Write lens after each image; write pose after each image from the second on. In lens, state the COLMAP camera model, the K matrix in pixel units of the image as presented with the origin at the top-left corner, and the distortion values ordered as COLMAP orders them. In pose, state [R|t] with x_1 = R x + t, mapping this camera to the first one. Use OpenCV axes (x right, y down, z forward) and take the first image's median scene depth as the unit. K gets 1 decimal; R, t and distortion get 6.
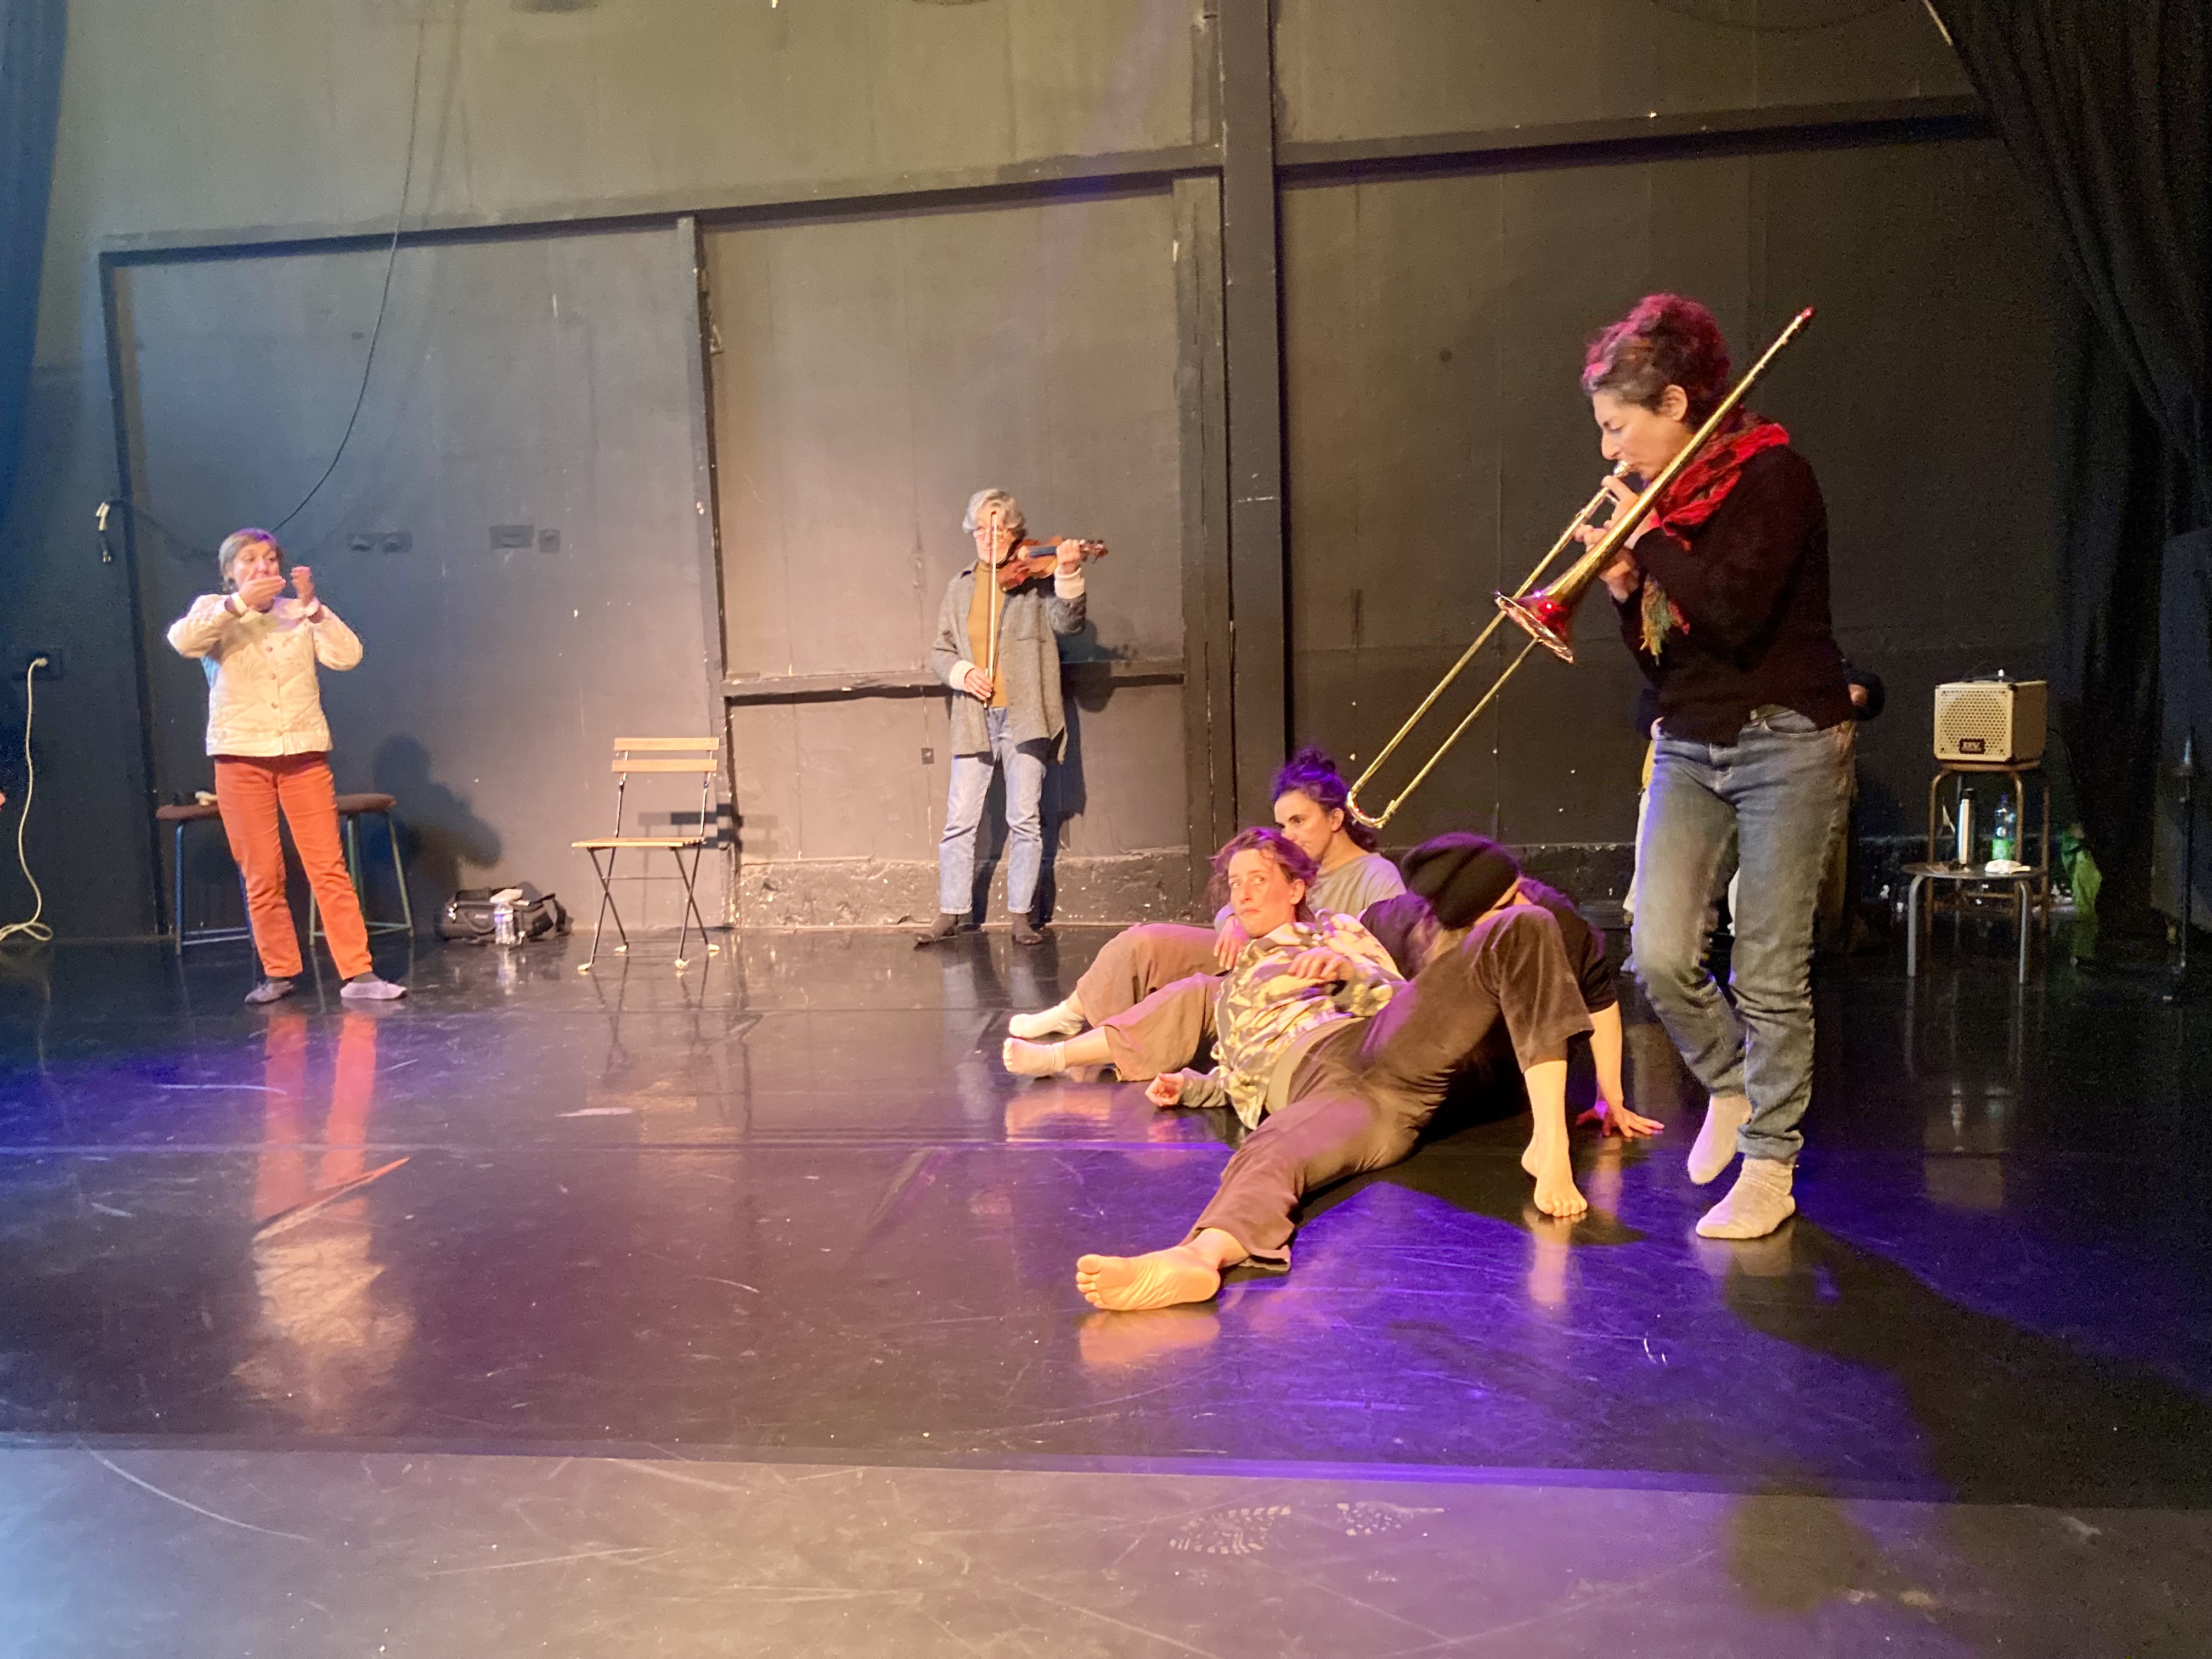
lens RADIAL K [[1817.7, 0, 1067.4], [0, 1817.7, 840.2], [0, 0, 1]] dist [0.015103, 0.008365]
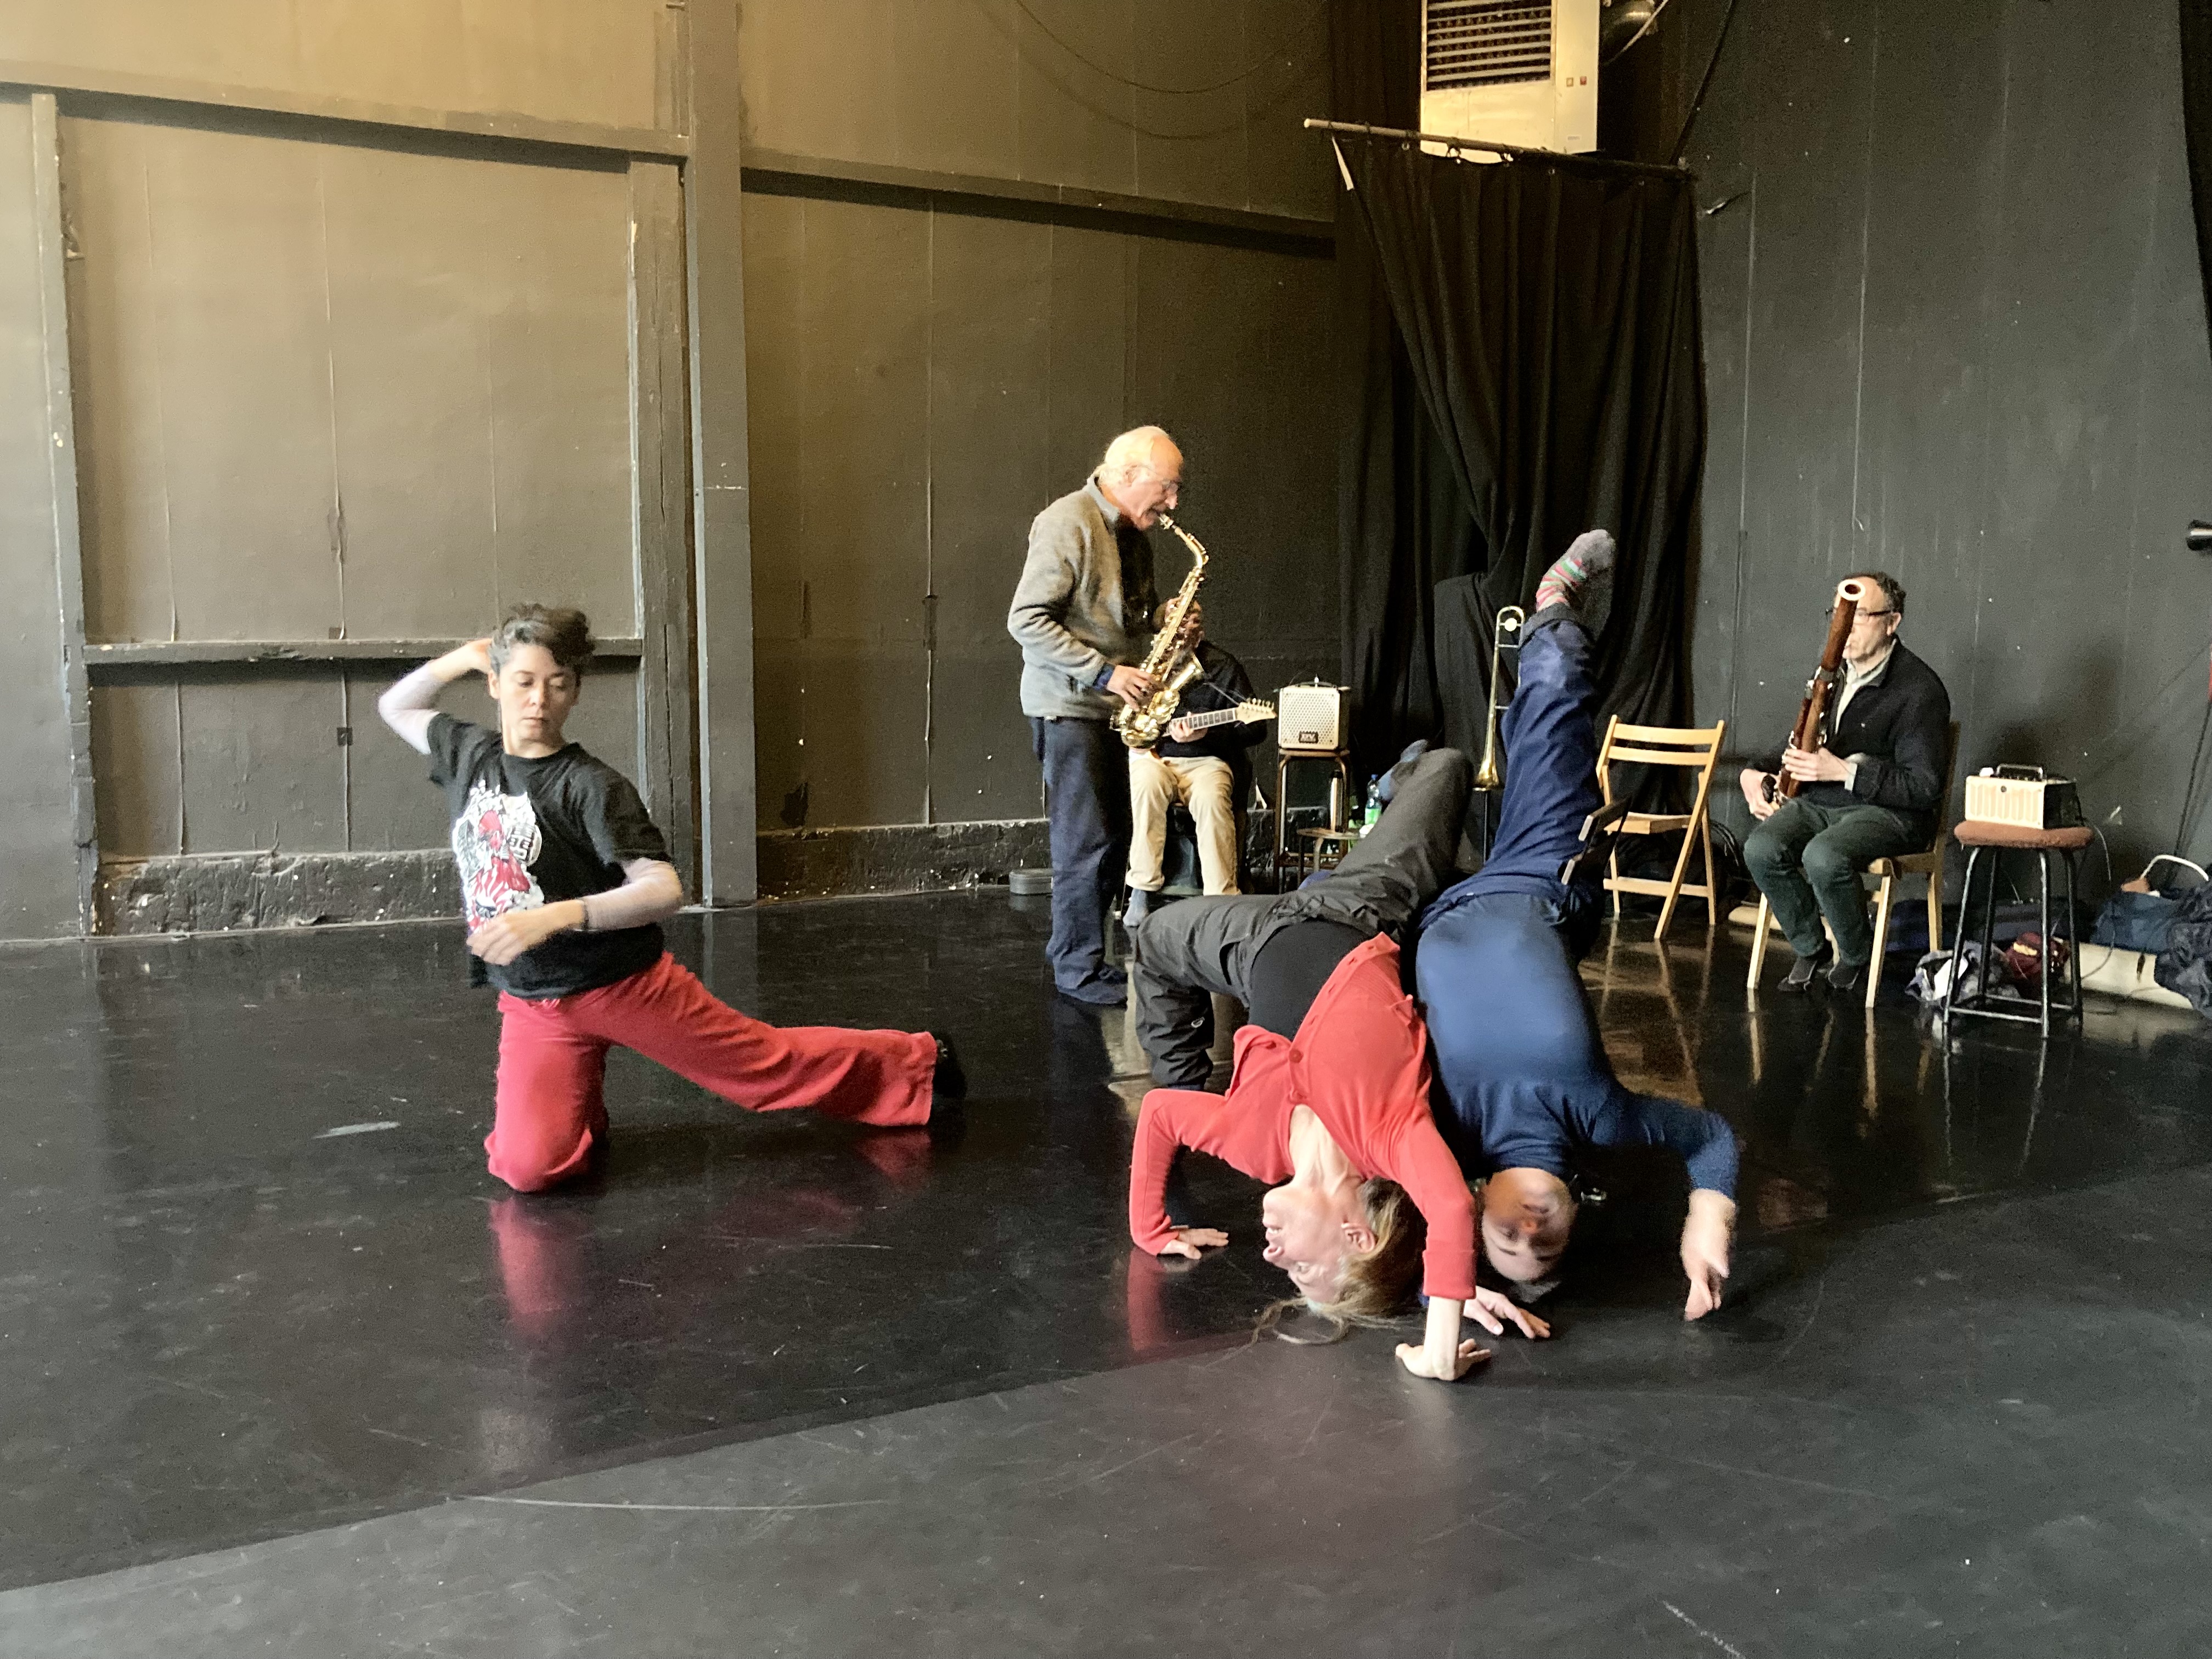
lens RADIAL K [[1813.6, 0, 1112.9], [0, 1813.6, 812.4], [0, 0, 1]] dist [0.020249, -0.006584]
pose [[0.831445, -0.013497, 0.555443, -0.283733], [0.023047, 0.999682, -0.010208, 0.009740], [-0.555129, 0.021289, 0.831492, 0.035223]]
